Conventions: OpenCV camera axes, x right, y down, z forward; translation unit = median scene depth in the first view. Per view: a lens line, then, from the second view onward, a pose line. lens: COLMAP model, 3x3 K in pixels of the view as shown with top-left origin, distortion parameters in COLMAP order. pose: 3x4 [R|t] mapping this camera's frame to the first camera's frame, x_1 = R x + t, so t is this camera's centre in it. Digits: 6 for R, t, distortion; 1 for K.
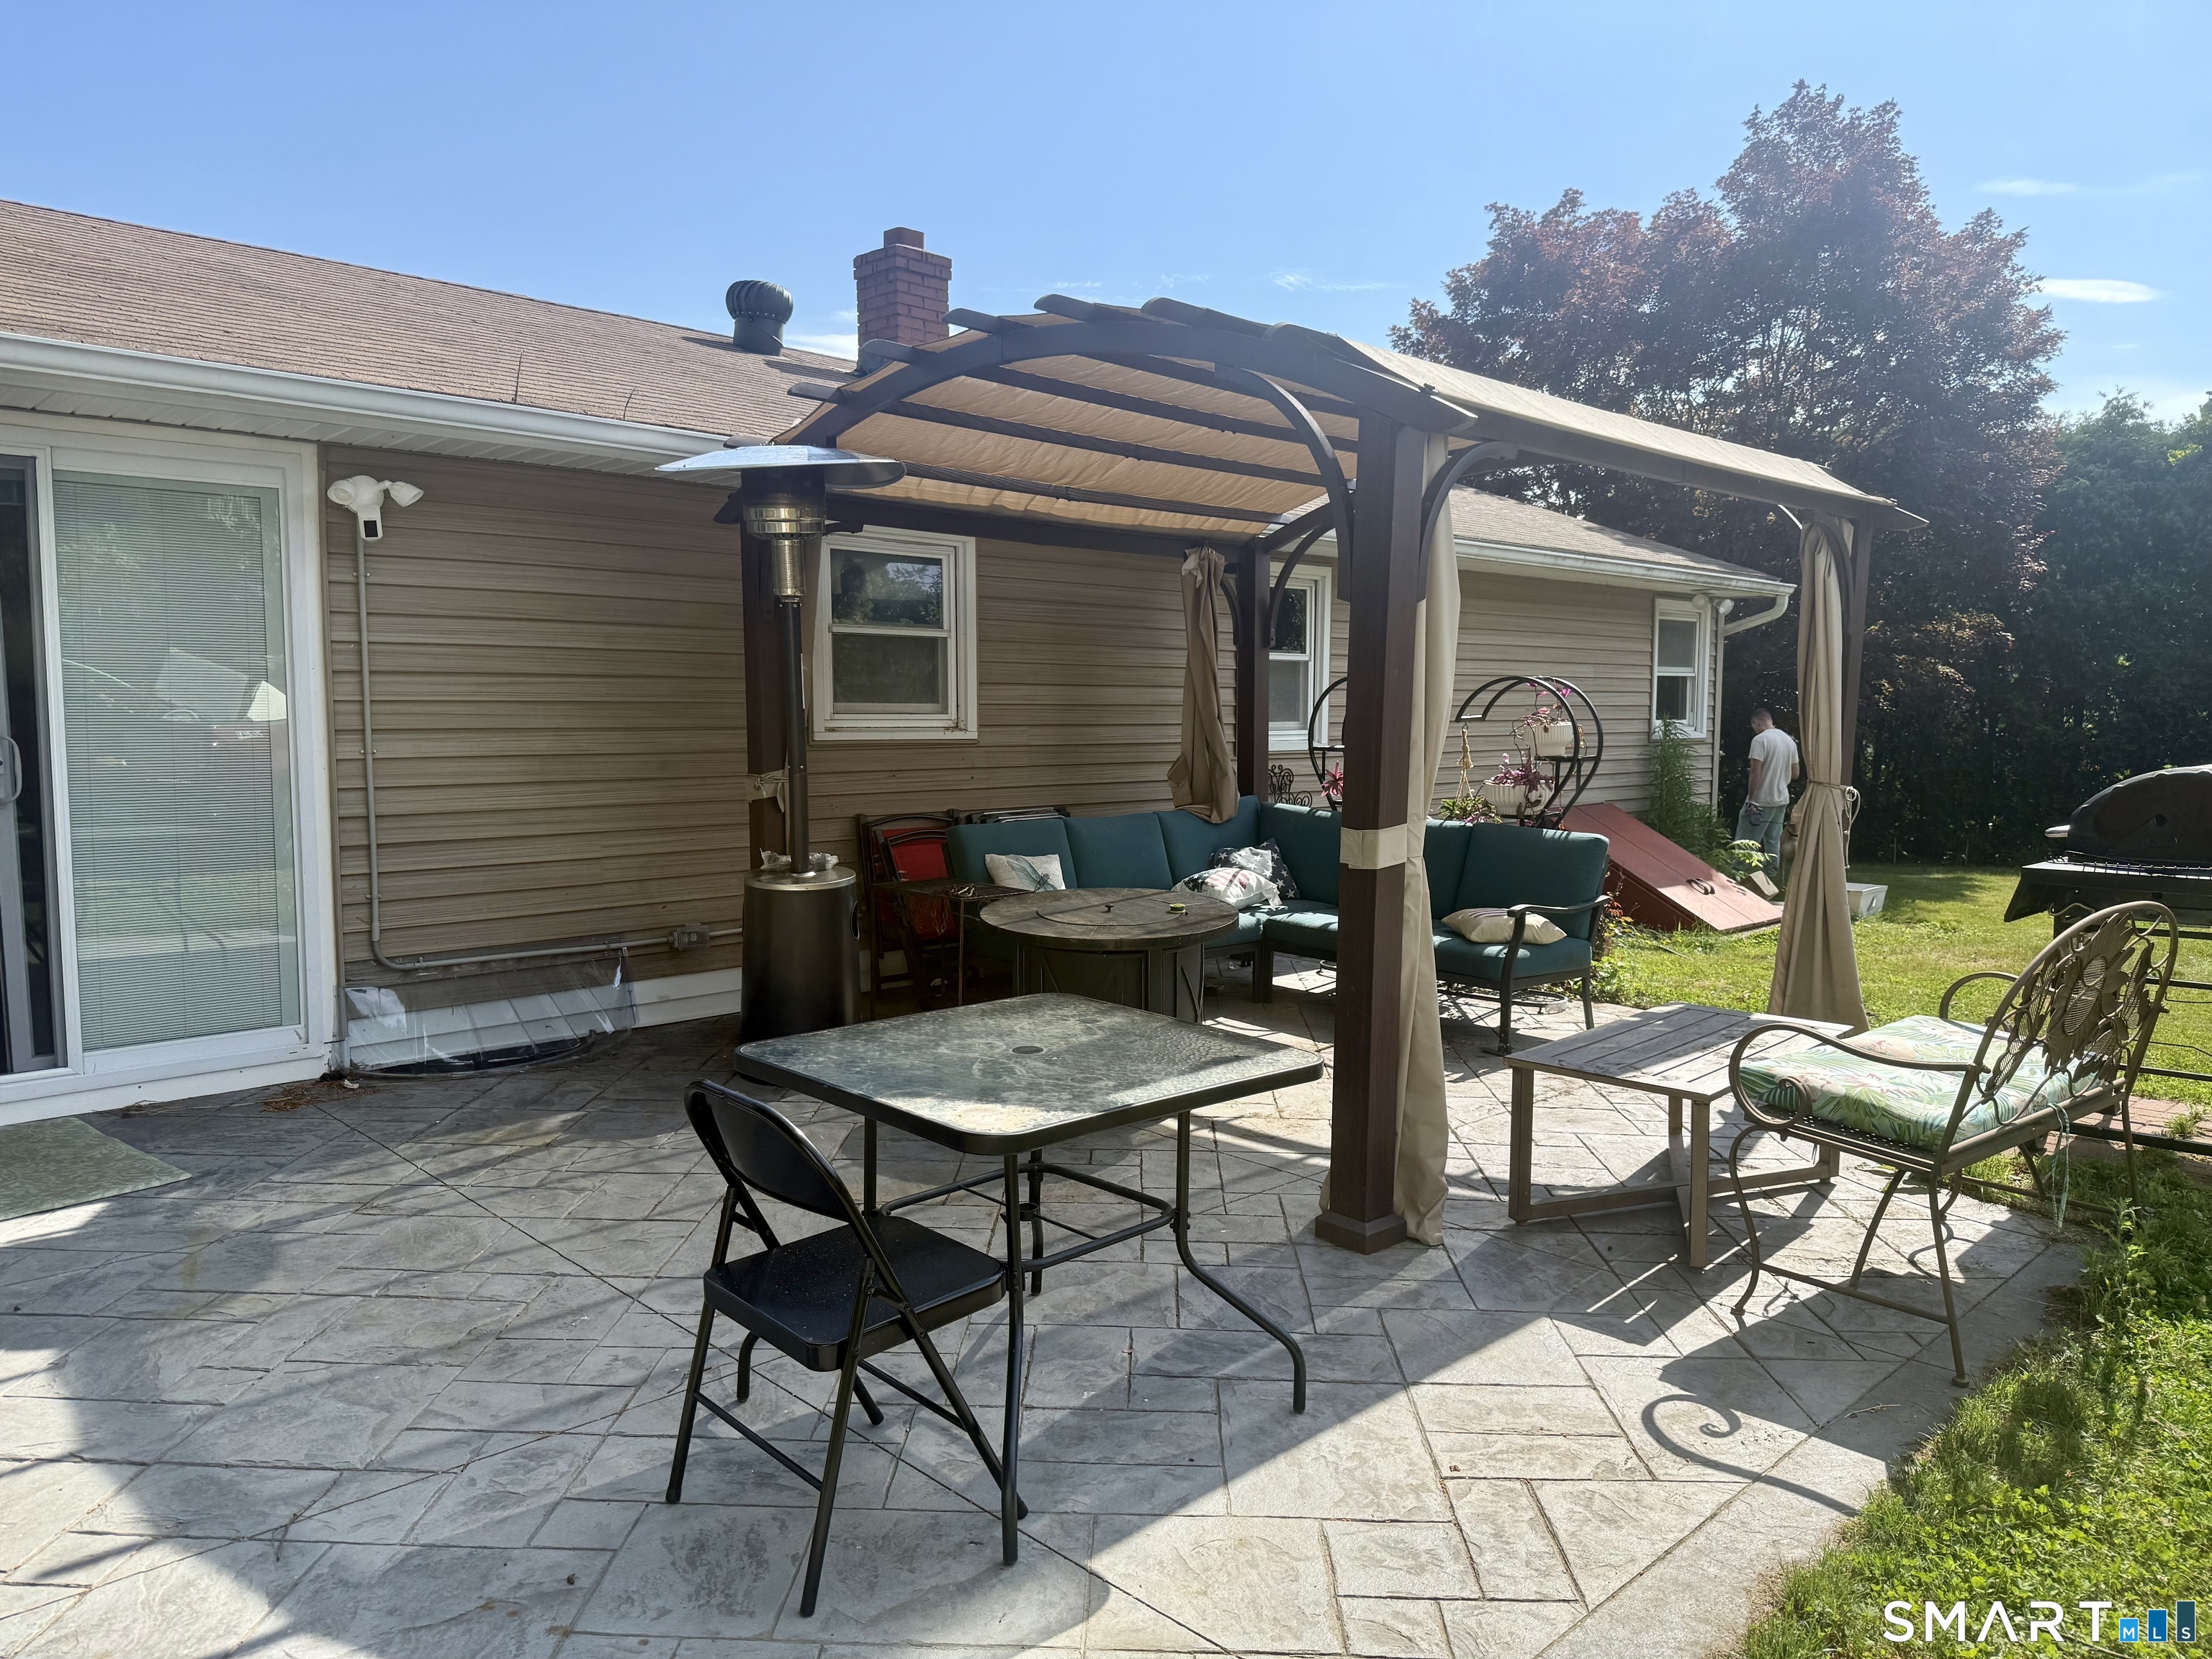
lens RADIAL K [[1520.5, 0, 1106.0], [0, 1520.5, 829.5], [0, 0, 1]] dist [0.152936, -0.337536]
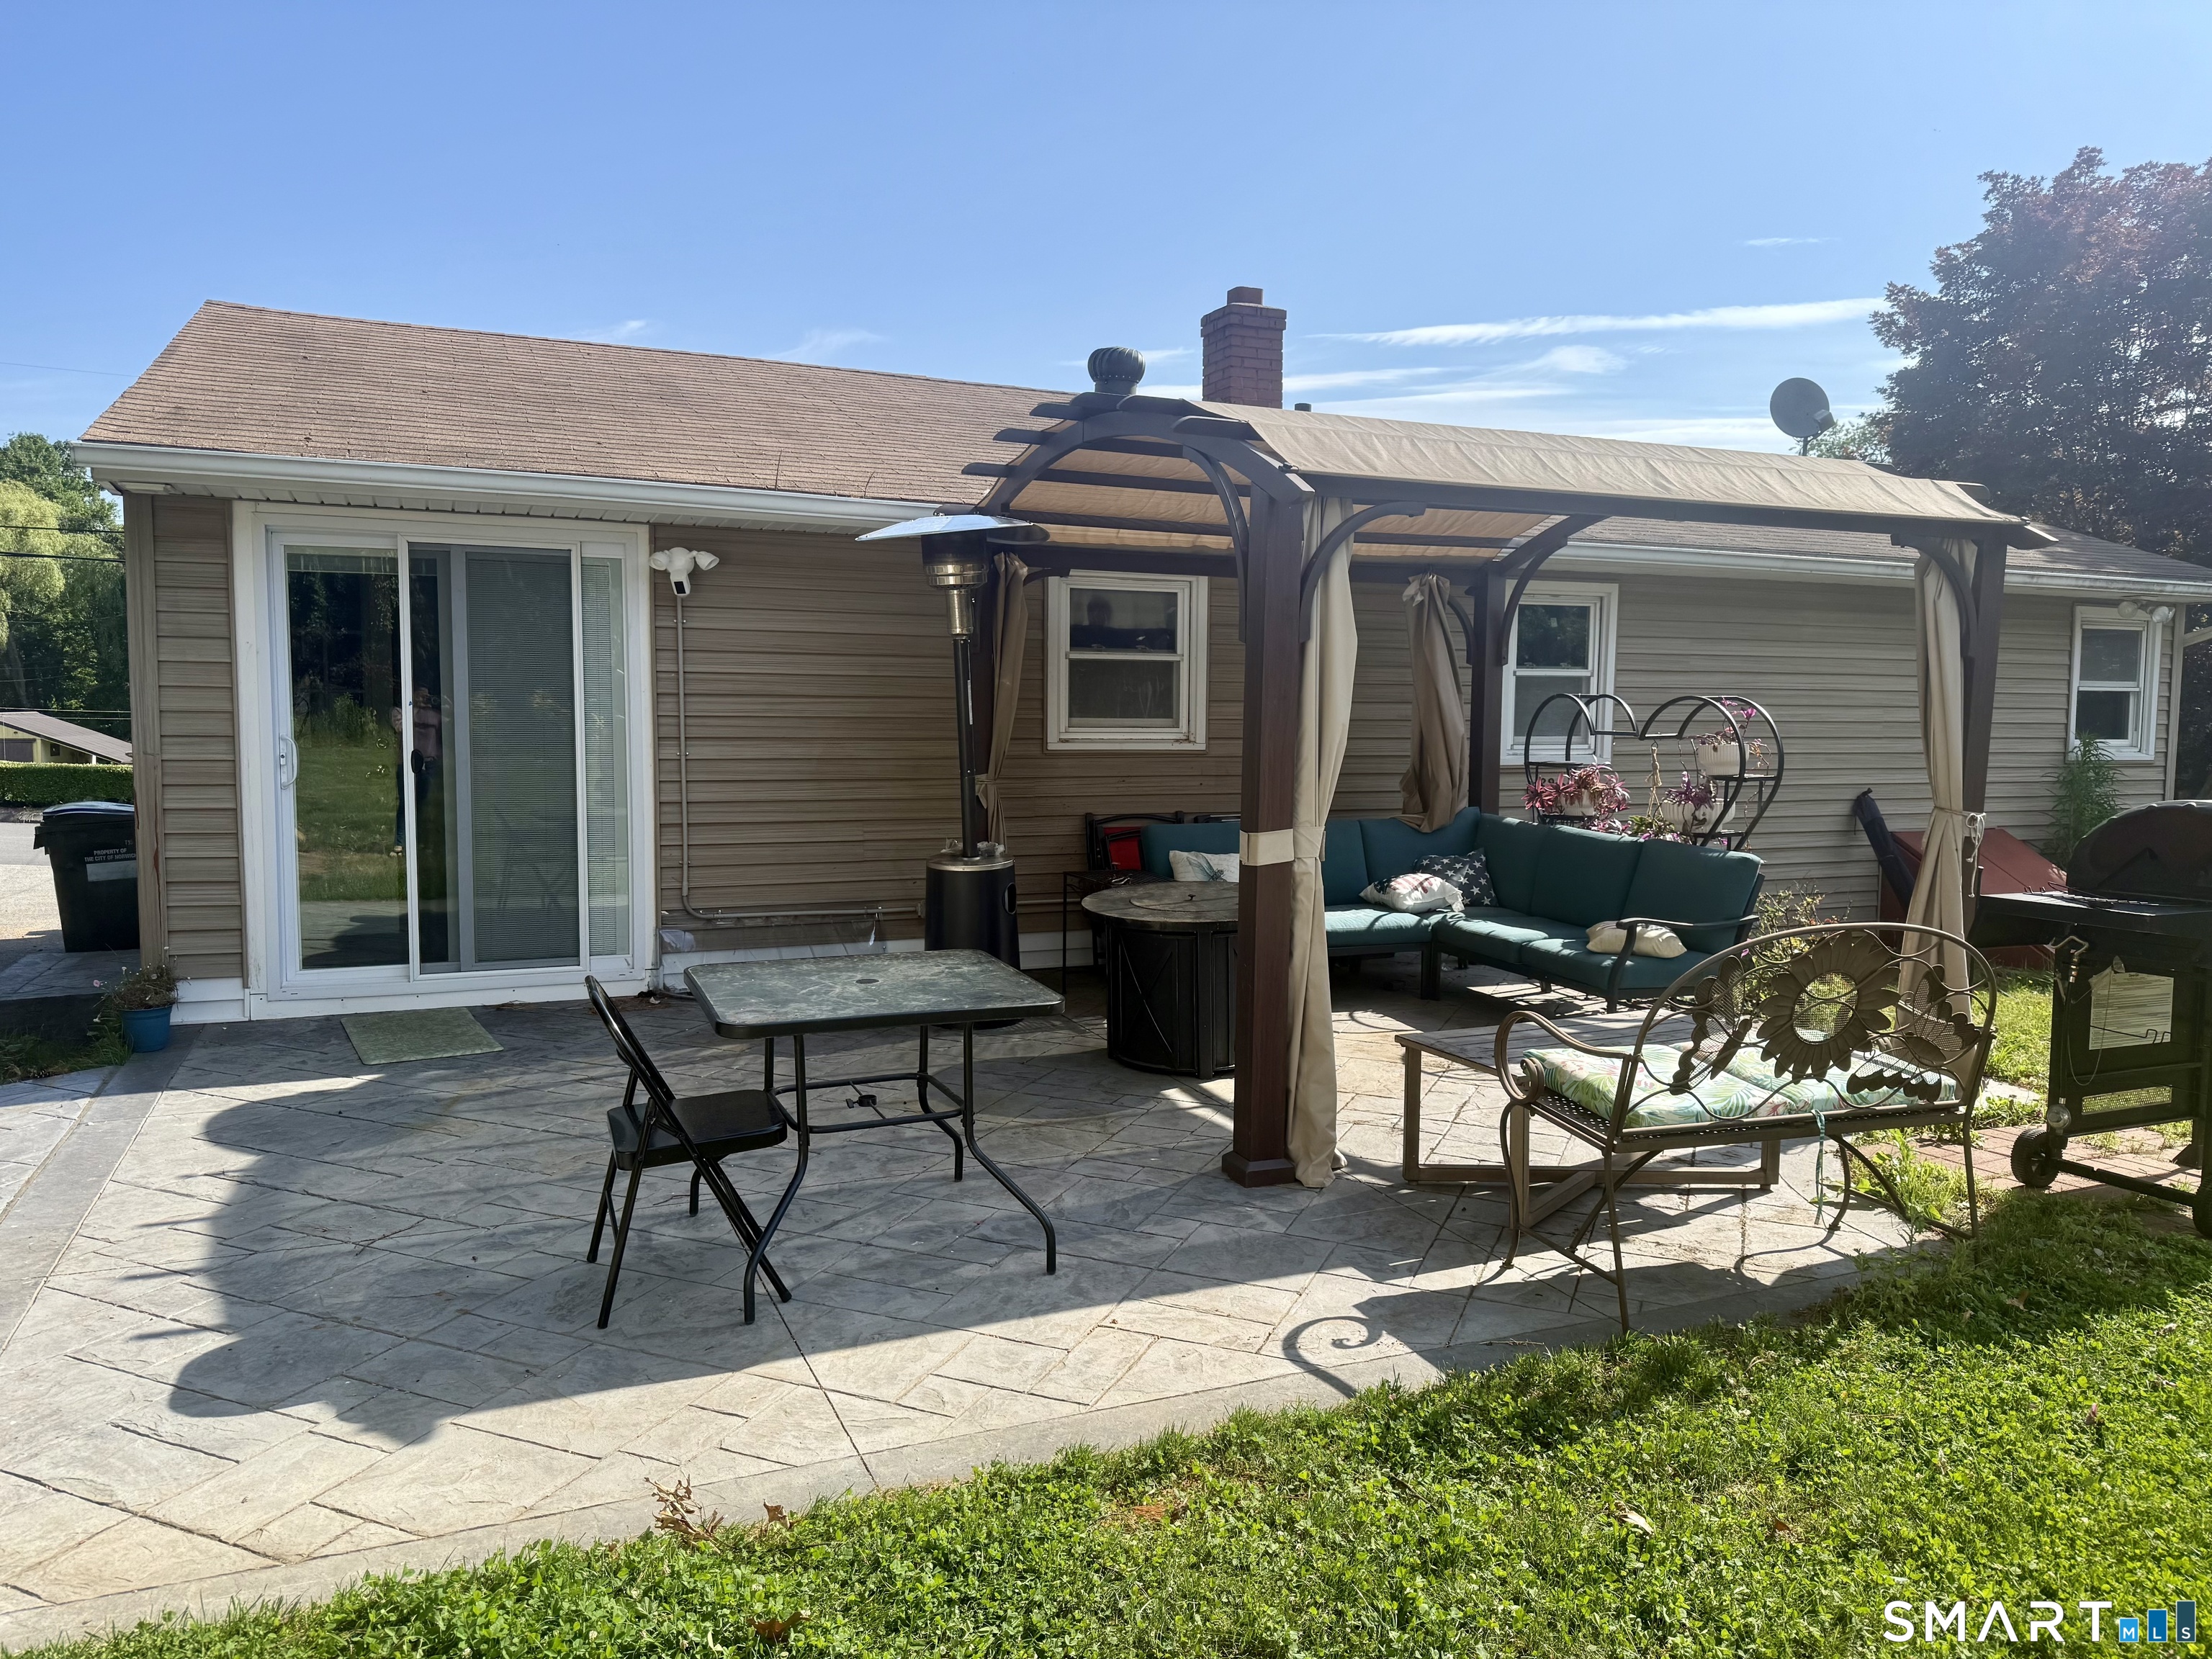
lens RADIAL K [[1422.0, 0, 1006.7], [0, 1422.0, 825.8], [0, 0, 1]] dist [0.096156, -0.090833]
pose [[0.939606, 0.033313, -0.340633, 0.166594], [-0.034701, 0.999396, 0.002019, -0.000359], [0.340494, 0.009923, 0.940194, -0.052805]]
